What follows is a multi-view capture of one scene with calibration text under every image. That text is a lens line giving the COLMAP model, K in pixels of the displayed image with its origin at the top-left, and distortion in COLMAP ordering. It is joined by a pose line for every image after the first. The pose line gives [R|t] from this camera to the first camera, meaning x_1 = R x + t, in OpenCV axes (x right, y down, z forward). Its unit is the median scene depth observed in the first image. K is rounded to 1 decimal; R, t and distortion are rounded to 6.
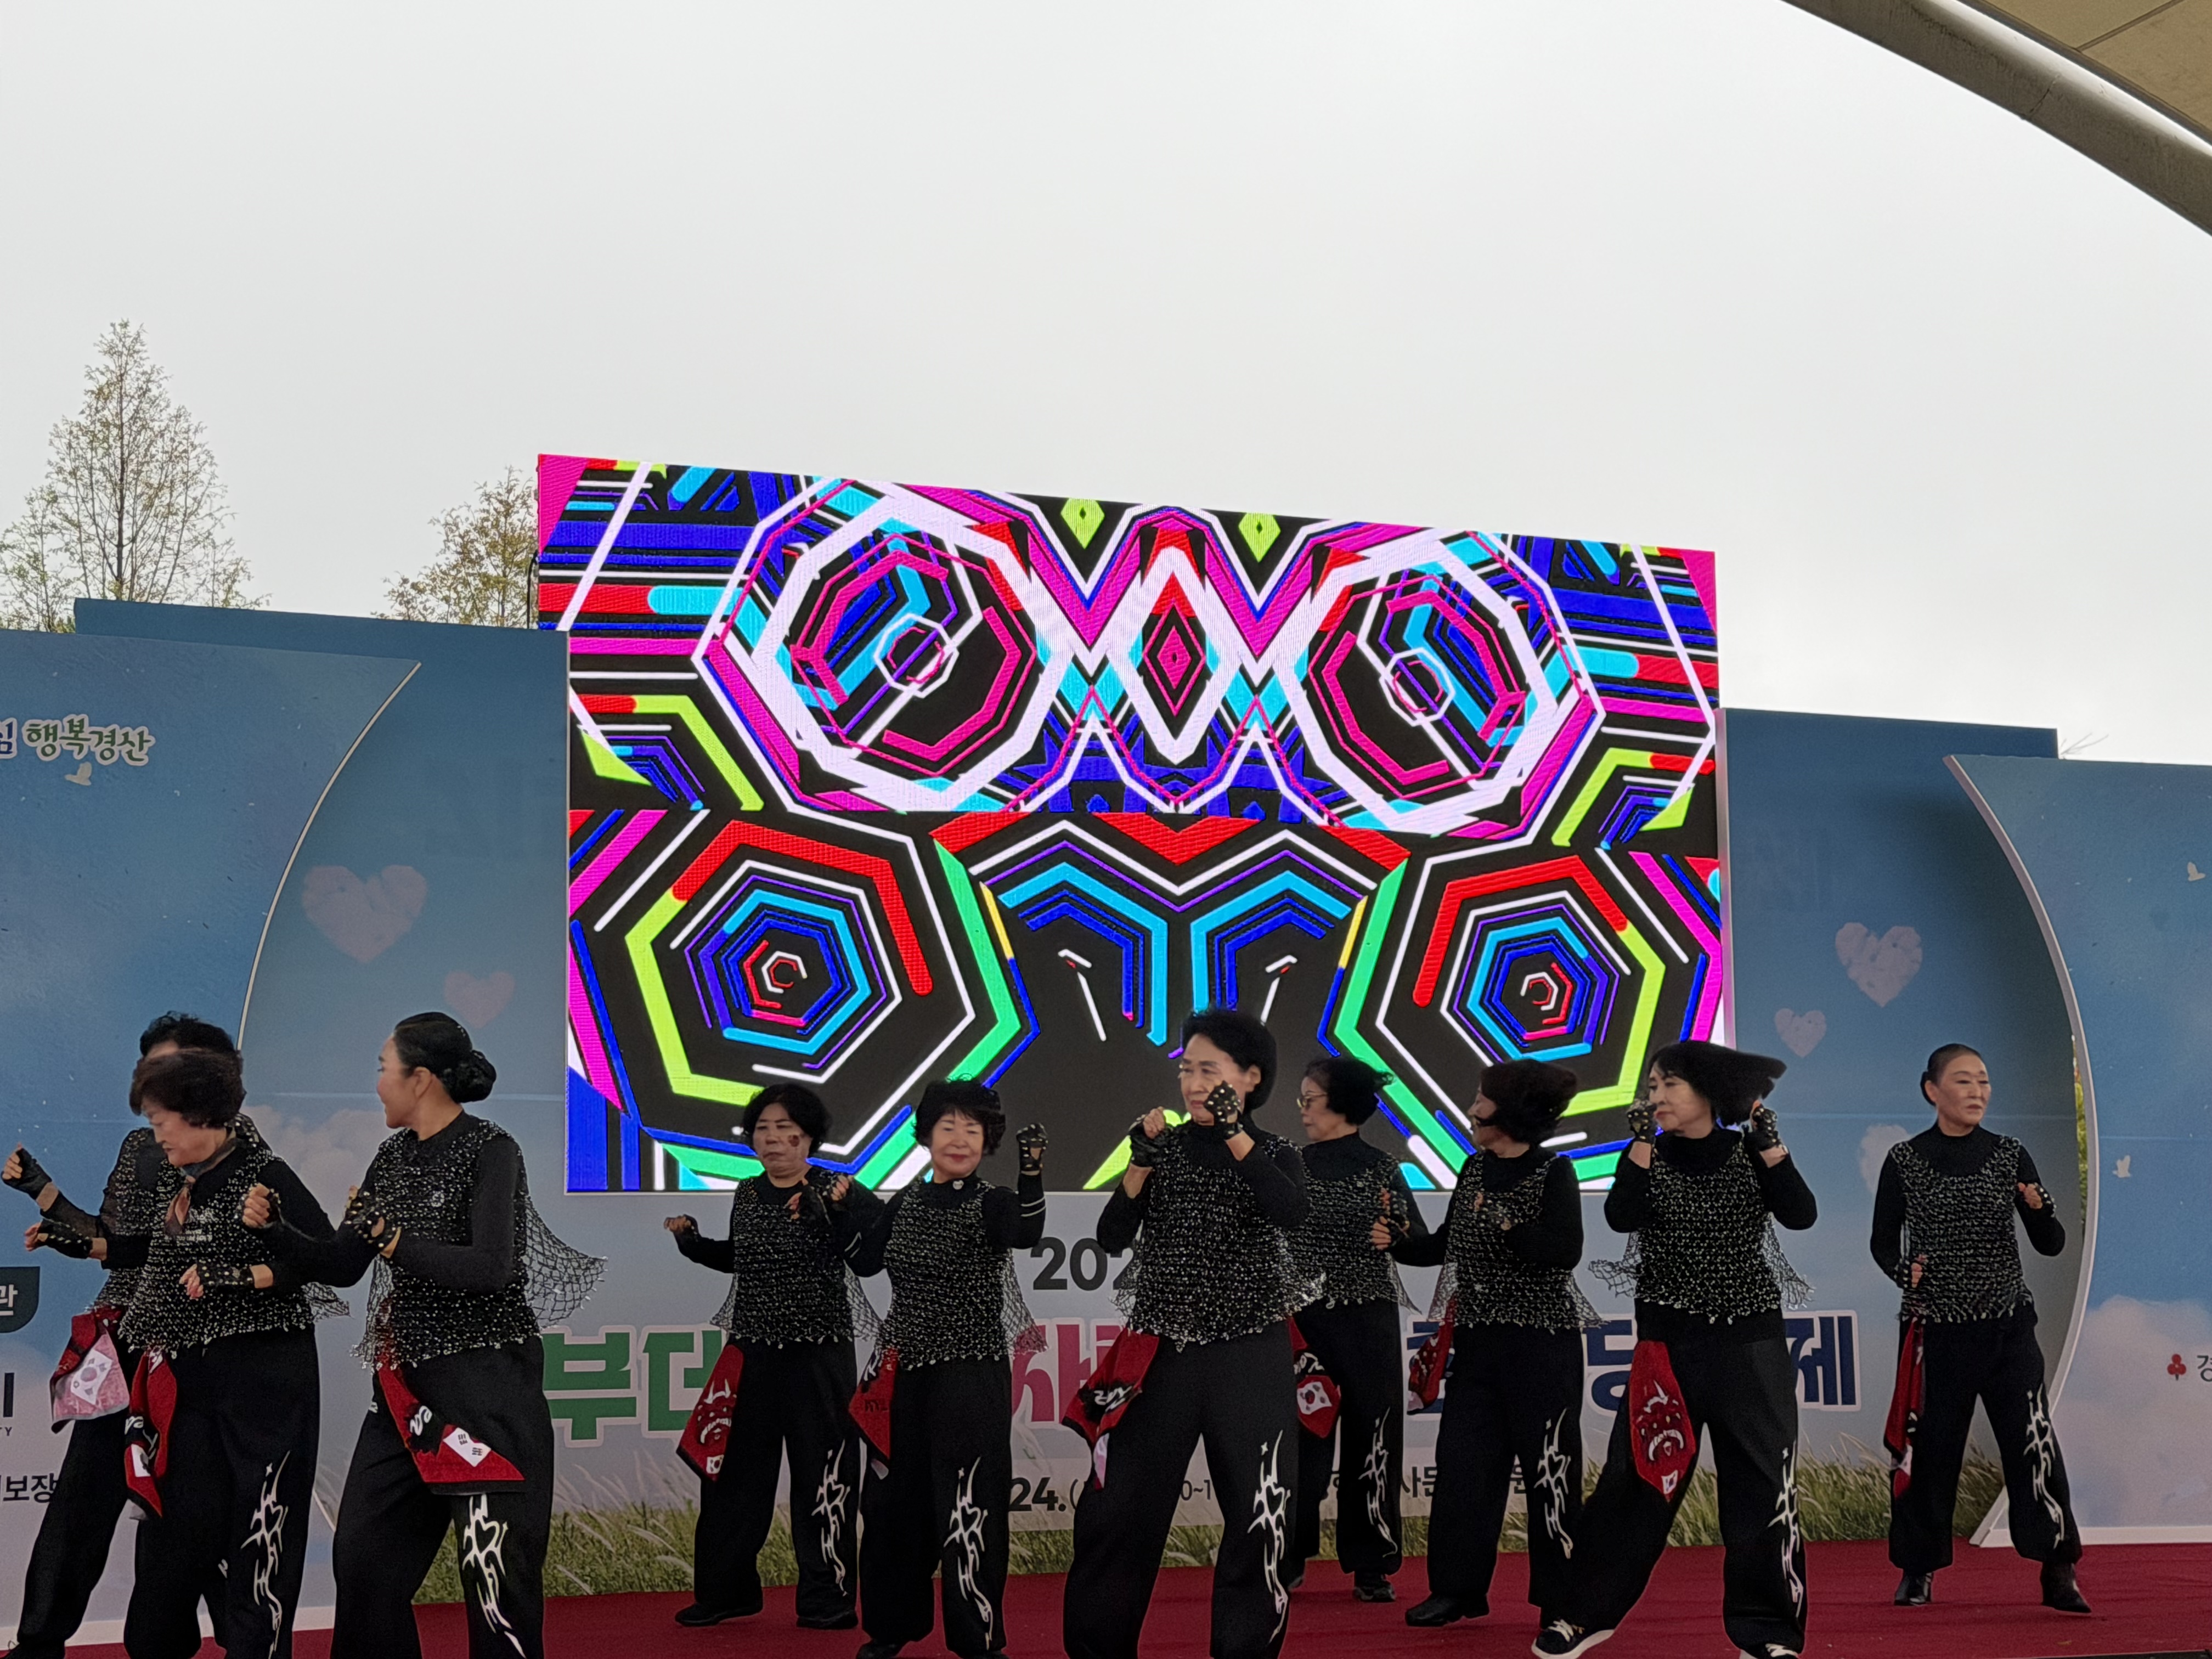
lens RADIAL K [[3915.4, 0, 1106.0], [0, 3915.4, 829.5], [0, 0, 1]] dist [0.017468, 0.004833]
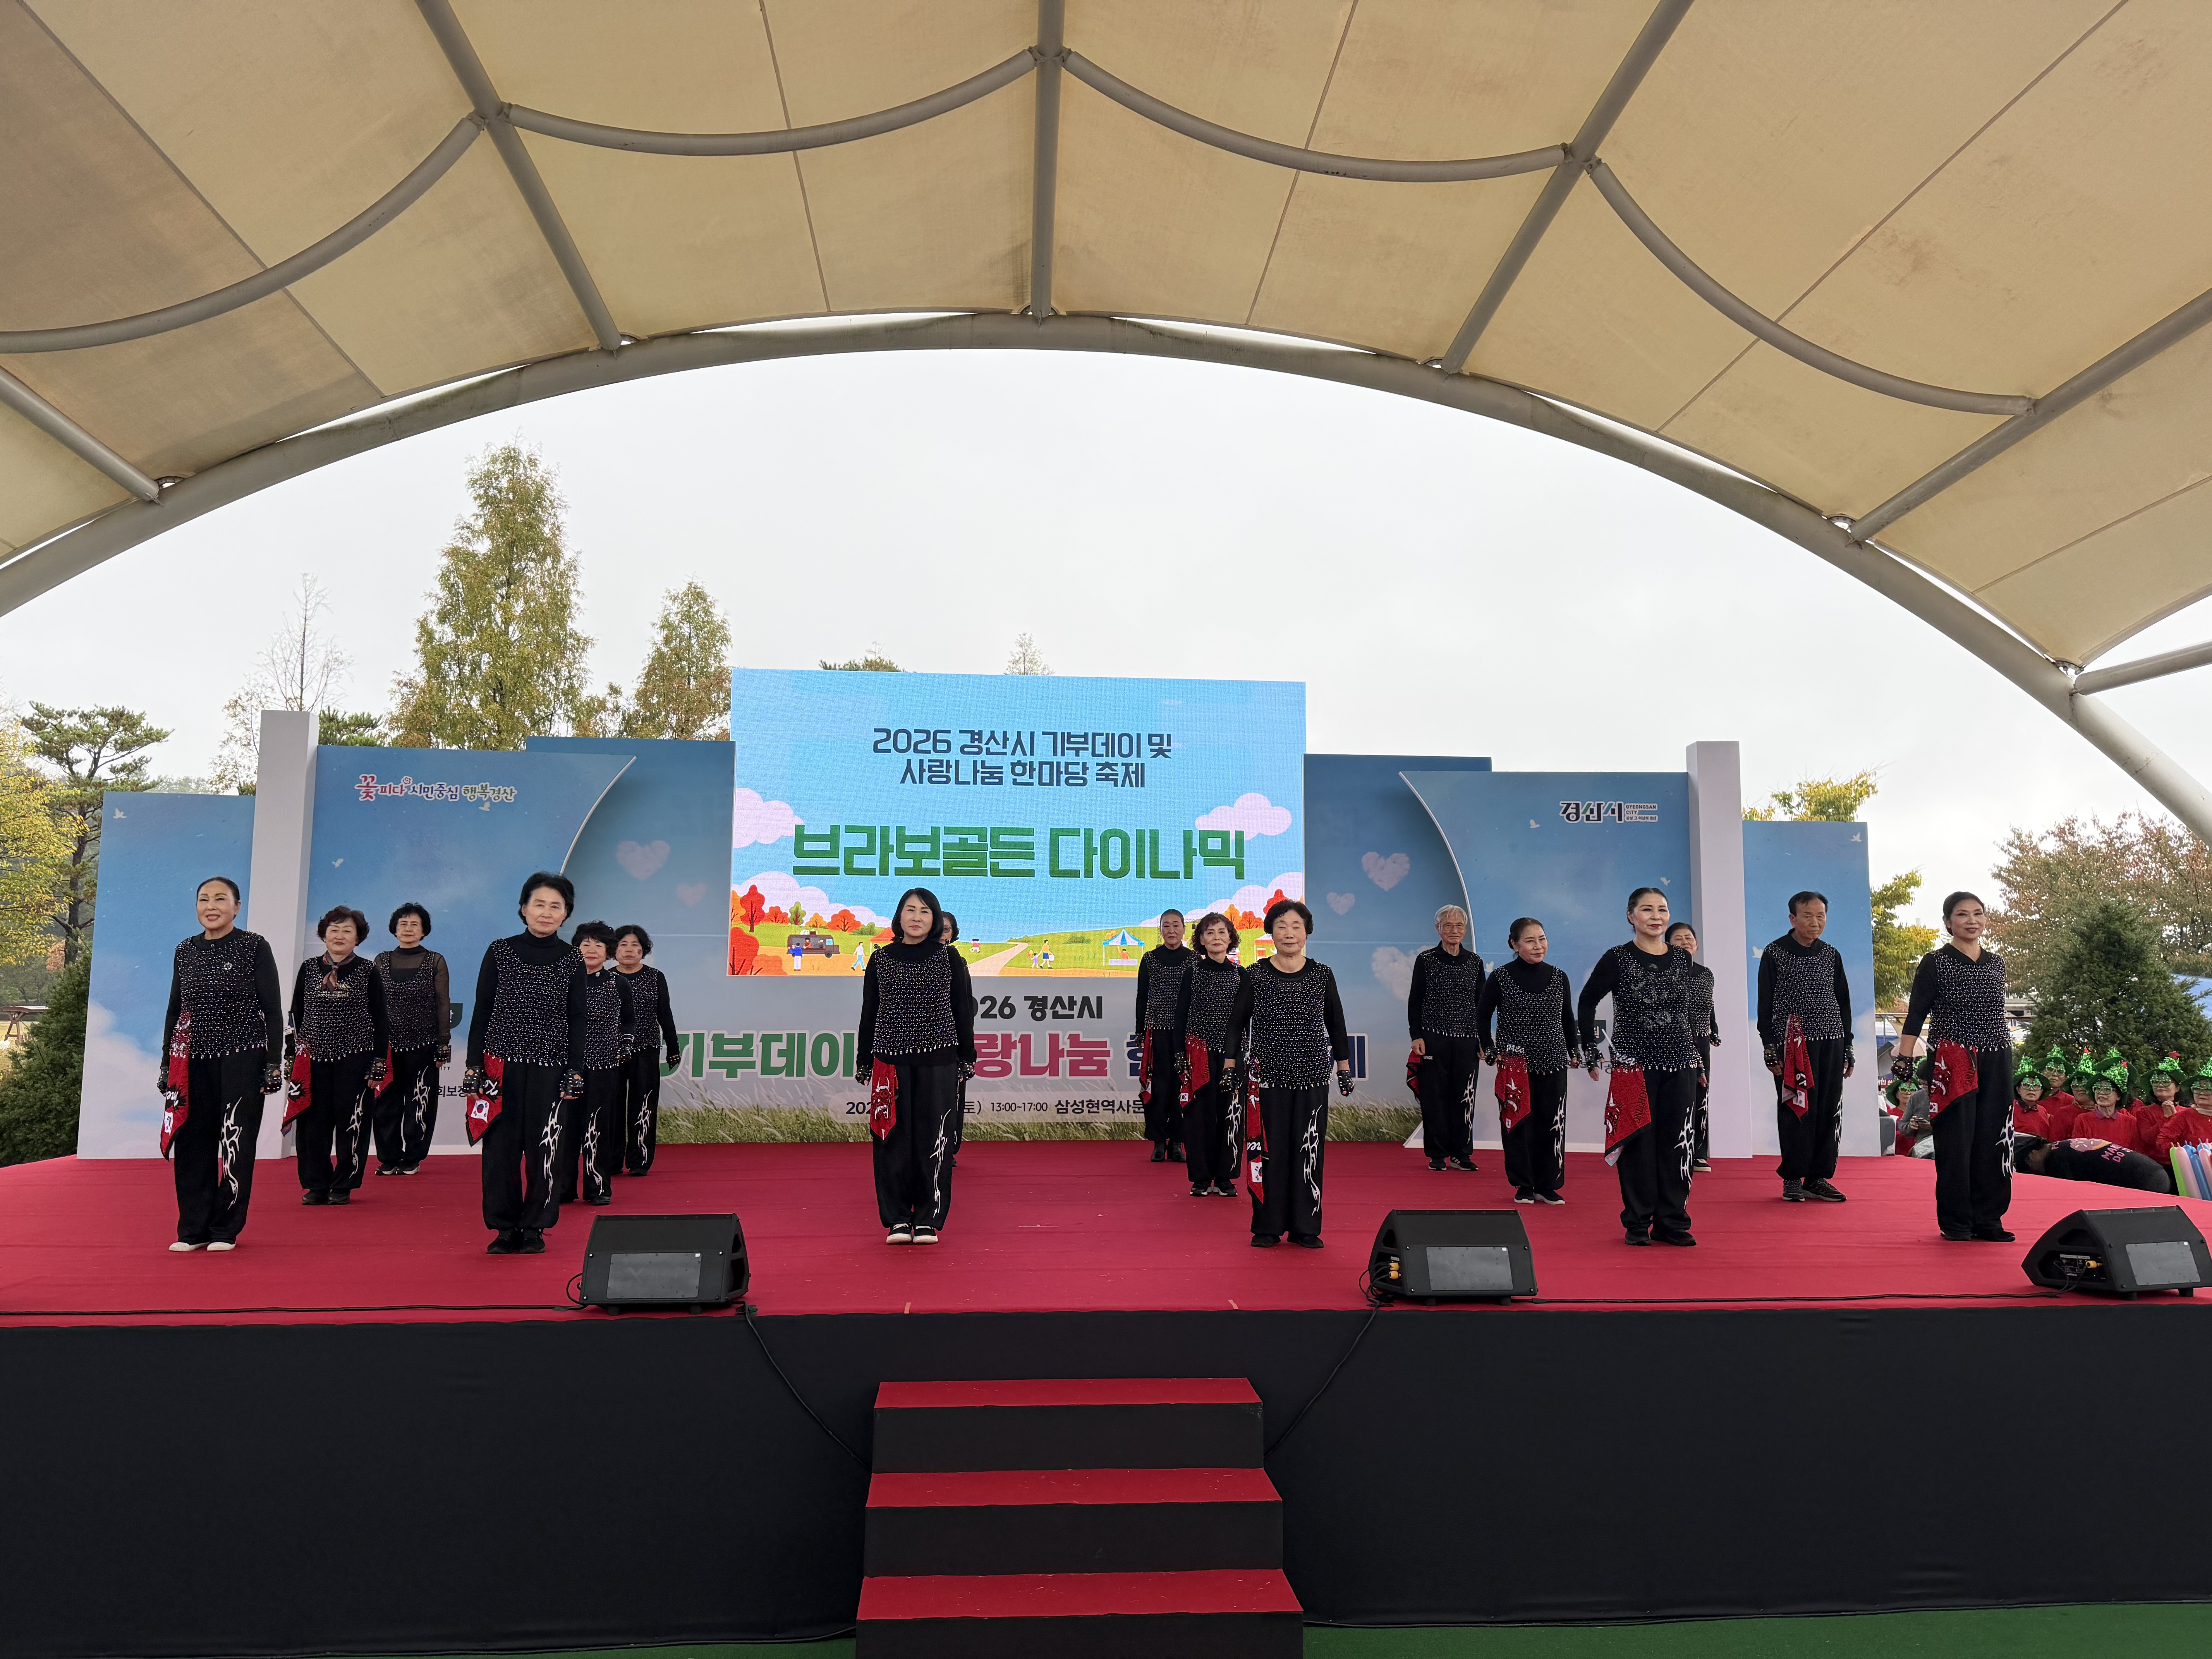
lens RADIAL K [[1536.2, 0, 1106.0], [0, 1536.2, 829.5], [0, 0, 1]] dist [0.077279, -0.117201]
pose [[0.937388, -0.023381, -0.347502, 0.406958], [0.025098, 0.999685, 0.000440, 0.008964], [0.347382, -0.009134, 0.937679, 0.192029]]
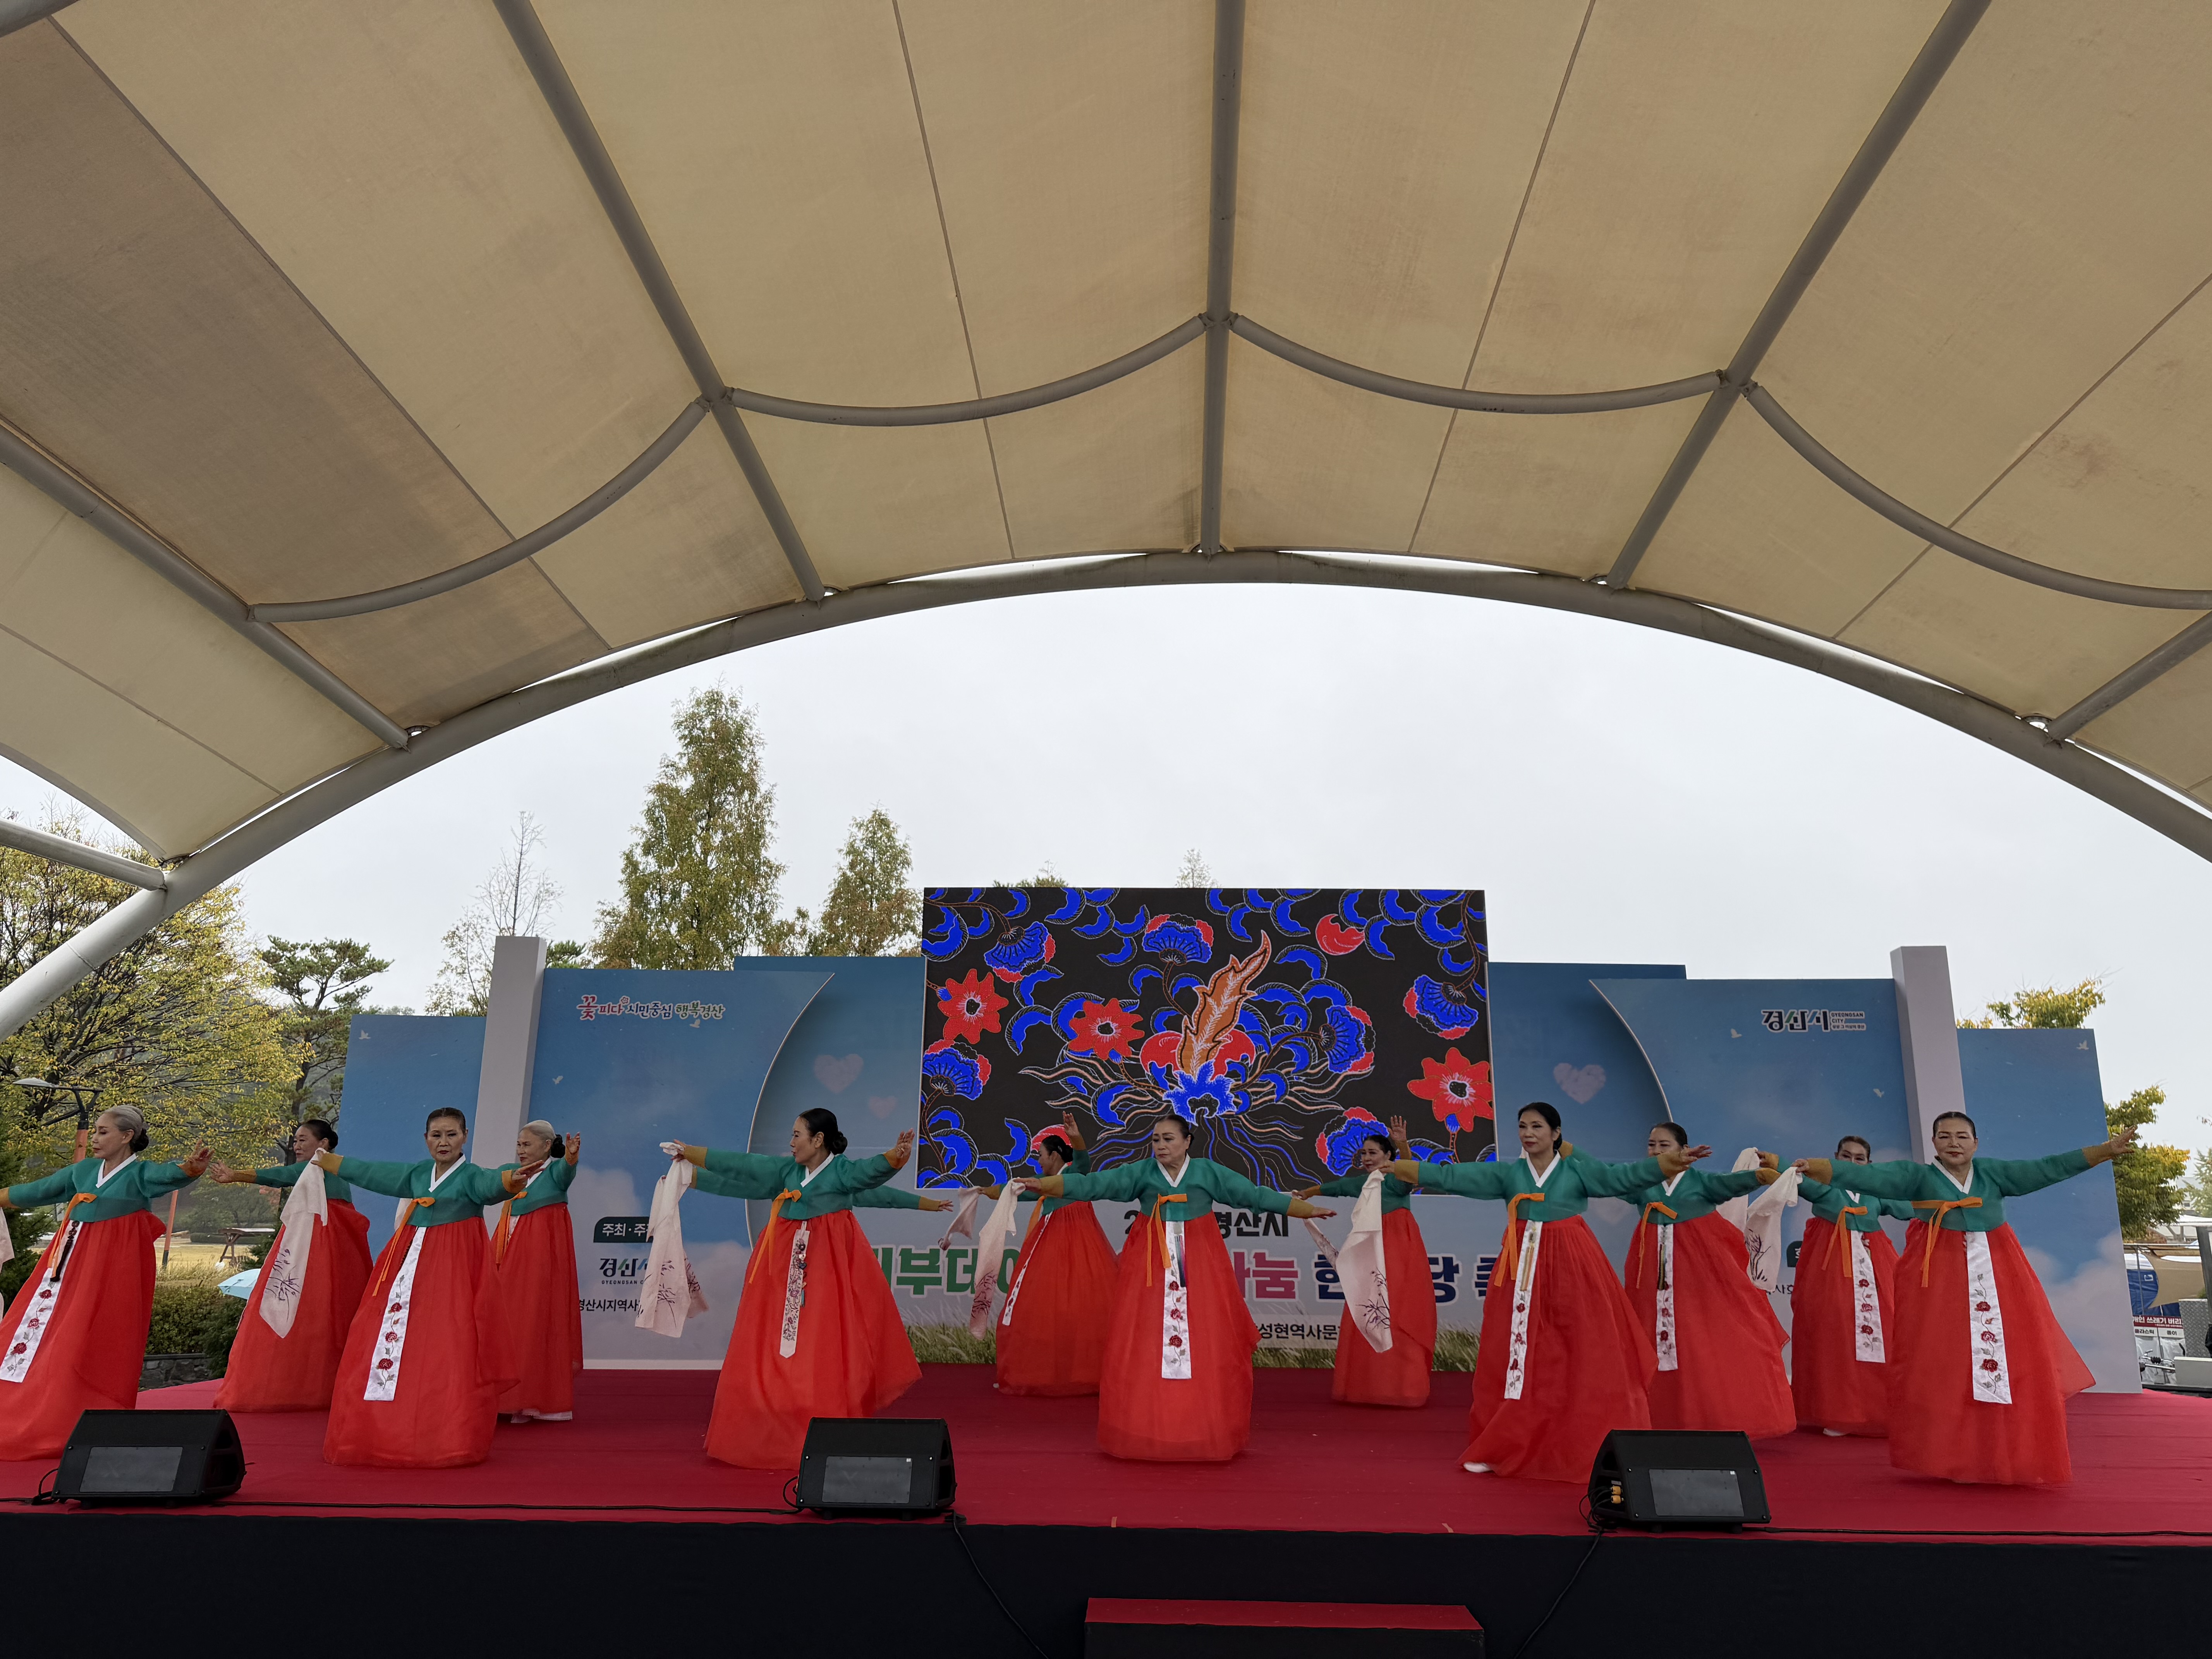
lens RADIAL K [[1536.2, 0, 1106.0], [0, 1536.2, 829.5], [0, 0, 1]] dist [0.077279, -0.117201]
pose [[0.893722, -0.092561, -0.438969, 0.406901], [0.031883, 0.989114, -0.143653, 0.013394], [0.447488, 0.114390, 0.886944, 0.169463]]
